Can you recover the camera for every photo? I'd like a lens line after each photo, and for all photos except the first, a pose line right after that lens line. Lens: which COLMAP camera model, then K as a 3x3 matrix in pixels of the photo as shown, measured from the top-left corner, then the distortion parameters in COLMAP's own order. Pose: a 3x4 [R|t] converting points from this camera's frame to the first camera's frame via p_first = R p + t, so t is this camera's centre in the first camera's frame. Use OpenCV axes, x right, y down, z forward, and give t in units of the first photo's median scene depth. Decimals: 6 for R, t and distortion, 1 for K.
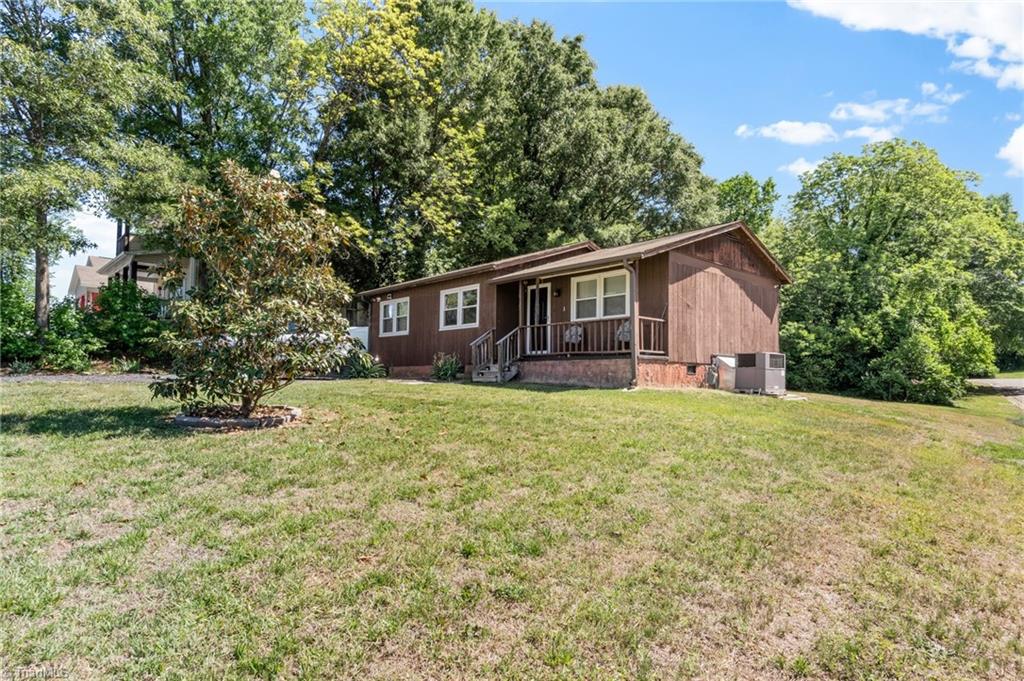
lens RADIAL K [[536.6, 0, 512.0], [0, 536.6, 340.5], [0, 0, 1]] dist [-0.002315, -0.000499]
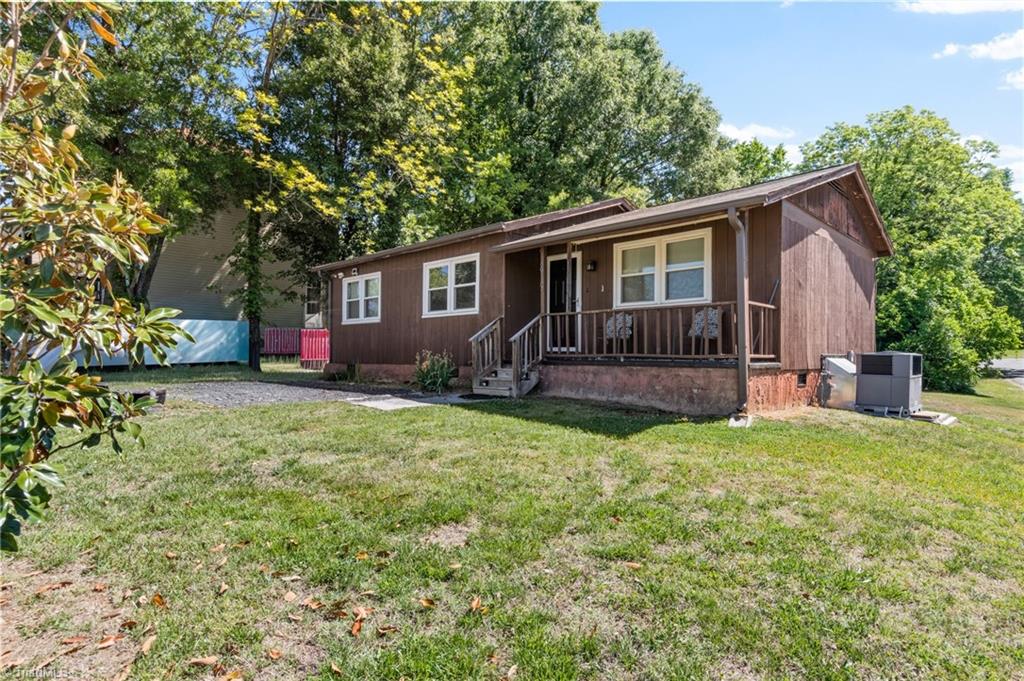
lens RADIAL K [[536.6, 0, 512.0], [0, 536.6, 340.5], [0, 0, 1]] dist [-0.002315, -0.000499]
pose [[0.999022, -0.001418, 0.044203, -0.031897], [-0.000345, 0.999205, 0.039857, -0.011489], [-0.044225, -0.039833, 0.998227, 0.183441]]
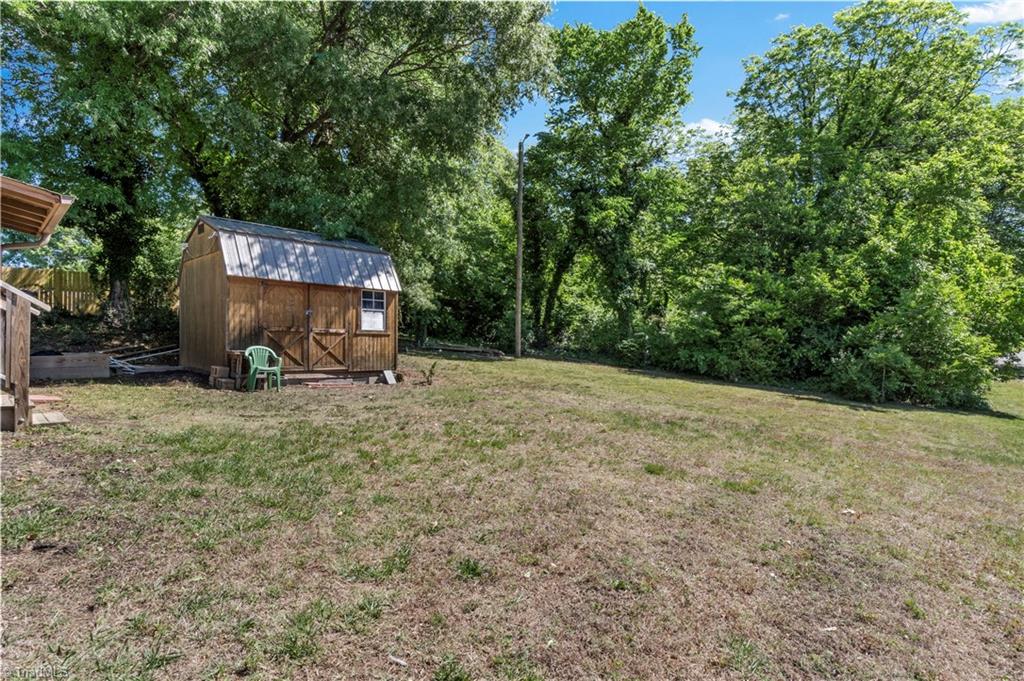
lens RADIAL K [[536.6, 0, 512.0], [0, 536.6, 340.5], [0, 0, 1]] dist [-0.002315, -0.000499]
pose [[0.998792, 0.000193, 0.049141, 0.495604], [-0.002377, 0.999012, 0.044381, 0.042405], [-0.049083, -0.044444, 0.997805, 0.778081]]
